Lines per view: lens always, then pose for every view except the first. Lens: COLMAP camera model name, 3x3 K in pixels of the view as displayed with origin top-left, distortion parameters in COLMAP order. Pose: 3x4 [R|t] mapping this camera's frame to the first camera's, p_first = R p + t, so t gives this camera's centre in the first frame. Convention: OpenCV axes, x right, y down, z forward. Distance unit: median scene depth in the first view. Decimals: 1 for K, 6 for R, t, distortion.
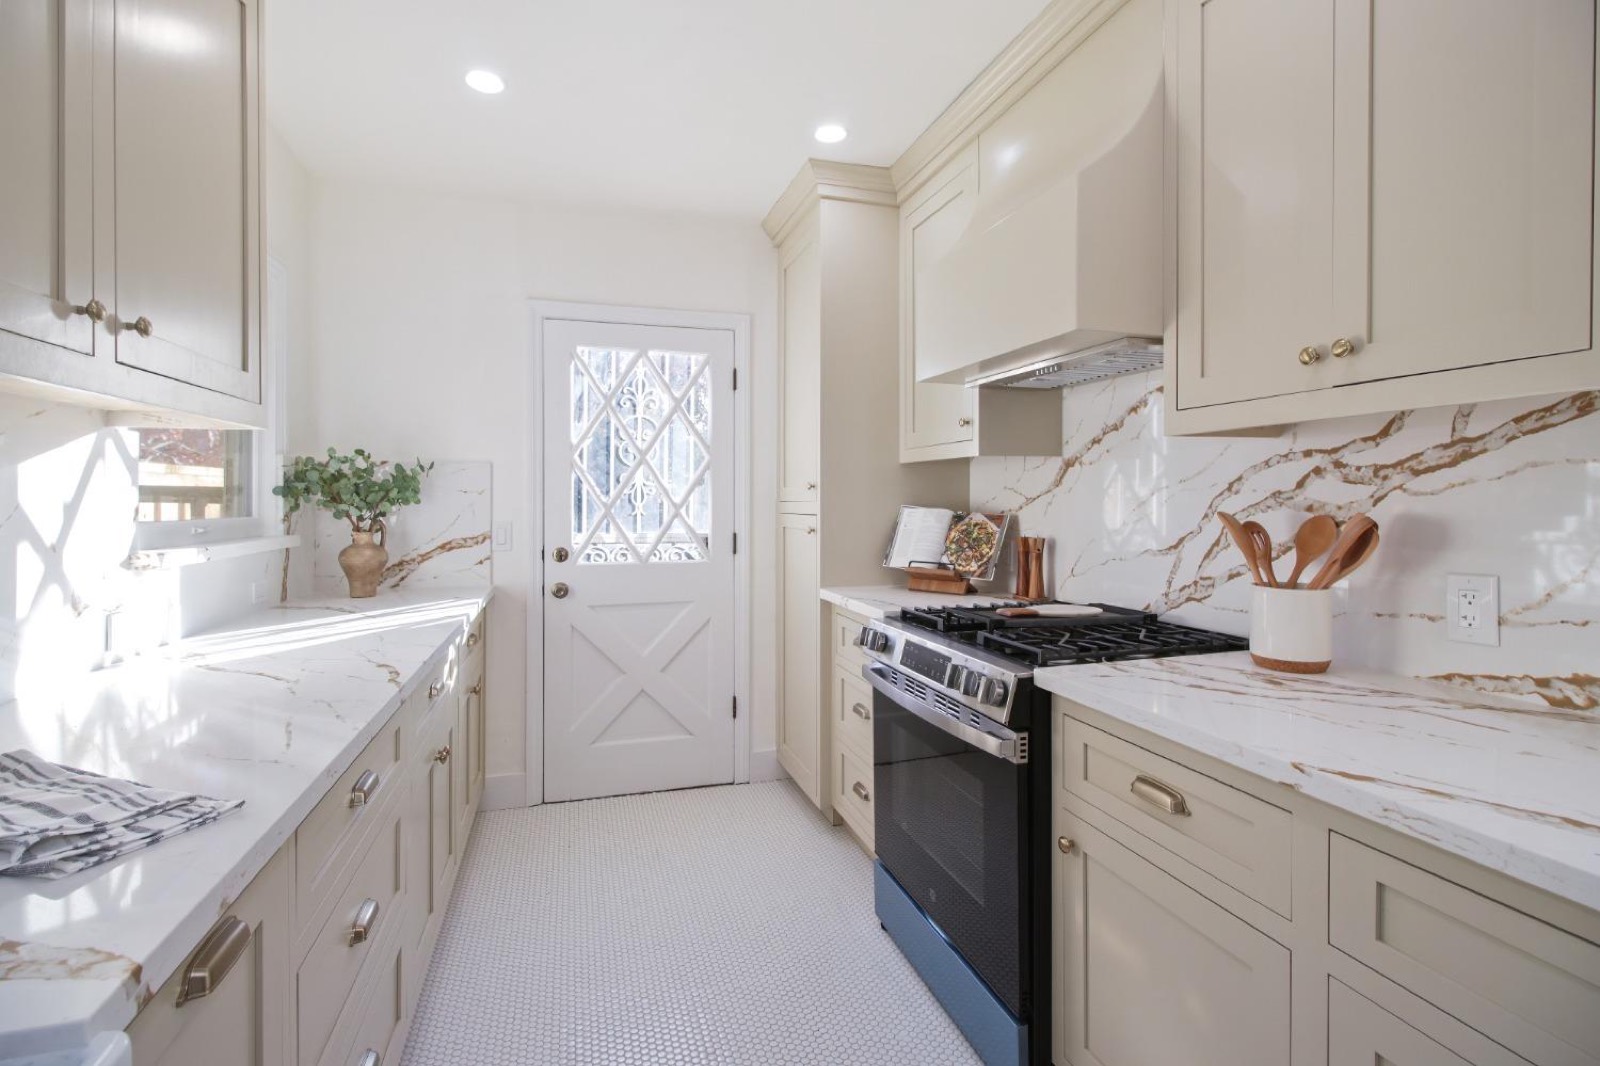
lens RADIAL K [[747.1, 0, 784.7], [0, 747.1, 503.7], [0, 0, 1]] dist [0.005069, -0.001710]
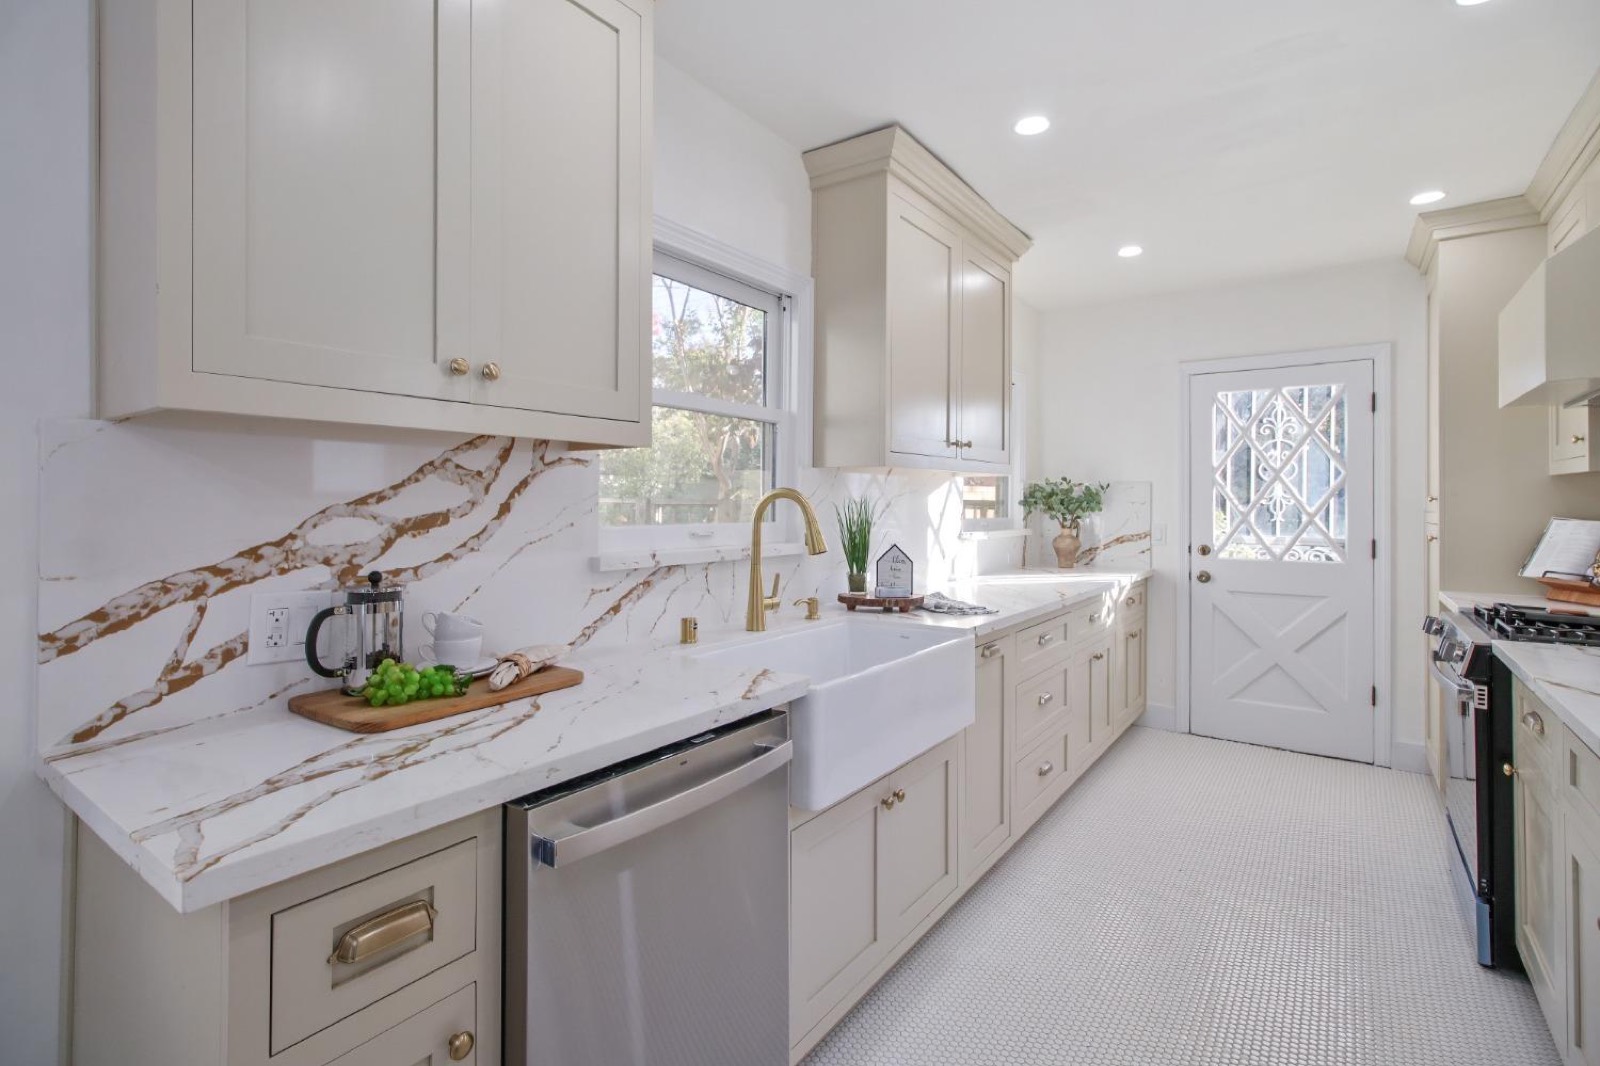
lens RADIAL K [[747.1, 0, 795.5], [0, 747.1, 501.8], [0, 0, 1]] dist [0.005069, -0.001710]
pose [[0.616735, 0.000657, -0.787170, 0.336080], [-0.007187, 0.999963, -0.004796, -0.006784], [0.787138, 0.008615, 0.616717, -0.443793]]
